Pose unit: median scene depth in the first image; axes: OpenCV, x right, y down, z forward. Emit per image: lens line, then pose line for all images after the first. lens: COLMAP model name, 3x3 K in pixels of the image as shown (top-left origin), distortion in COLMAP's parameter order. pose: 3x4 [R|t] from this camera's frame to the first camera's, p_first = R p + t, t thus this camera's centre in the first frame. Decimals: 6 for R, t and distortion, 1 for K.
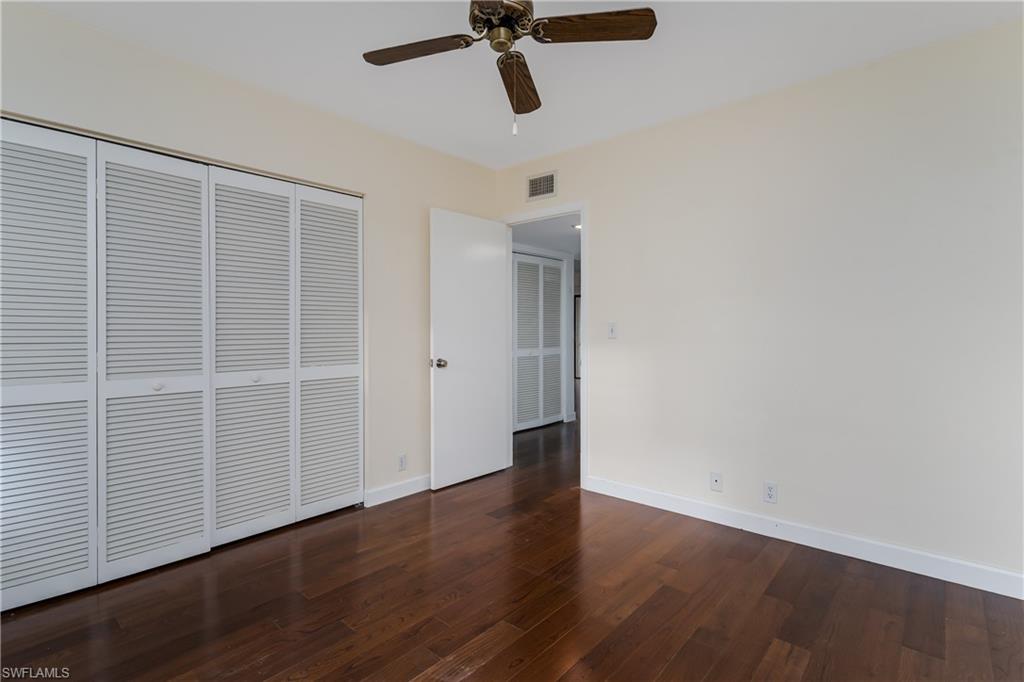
lens RADIAL K [[487.6, 0, 511.4], [0, 487.6, 334.6], [0, 0, 1]] dist [0.000269, 0.000070]
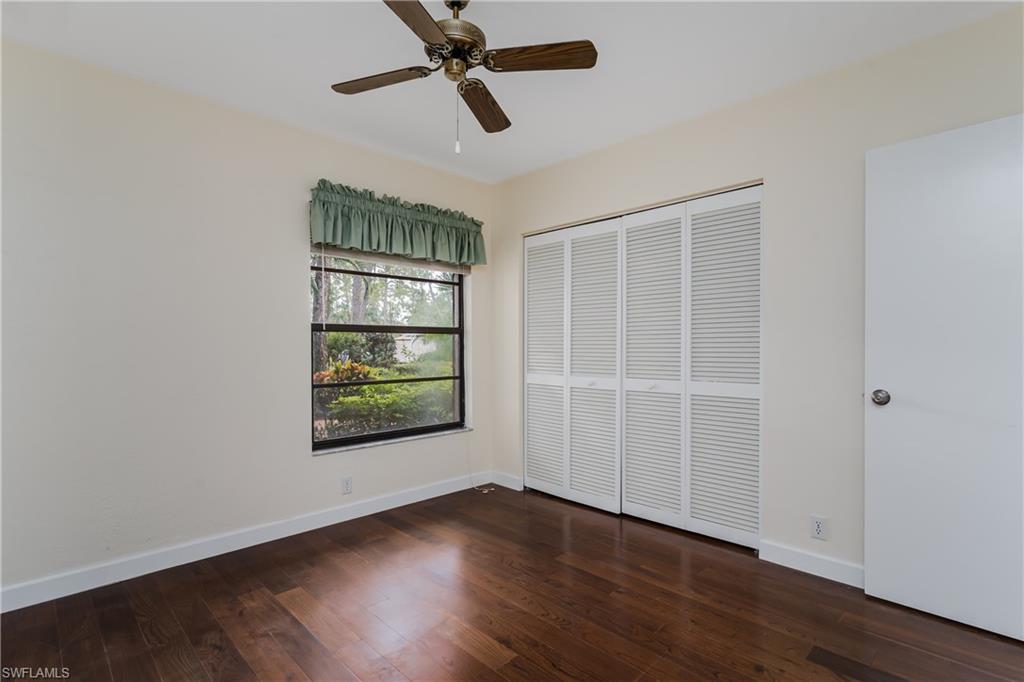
lens RADIAL K [[497.5, 0, 511.4], [0, 497.5, 346.4], [0, 0, 1]] dist [-0.000721, -0.000185]
pose [[-0.070315, 0.010429, -0.997470, 0.647126], [0.000417, 0.999946, 0.010425, -0.016043], [0.997525, 0.000317, -0.070315, 0.723266]]
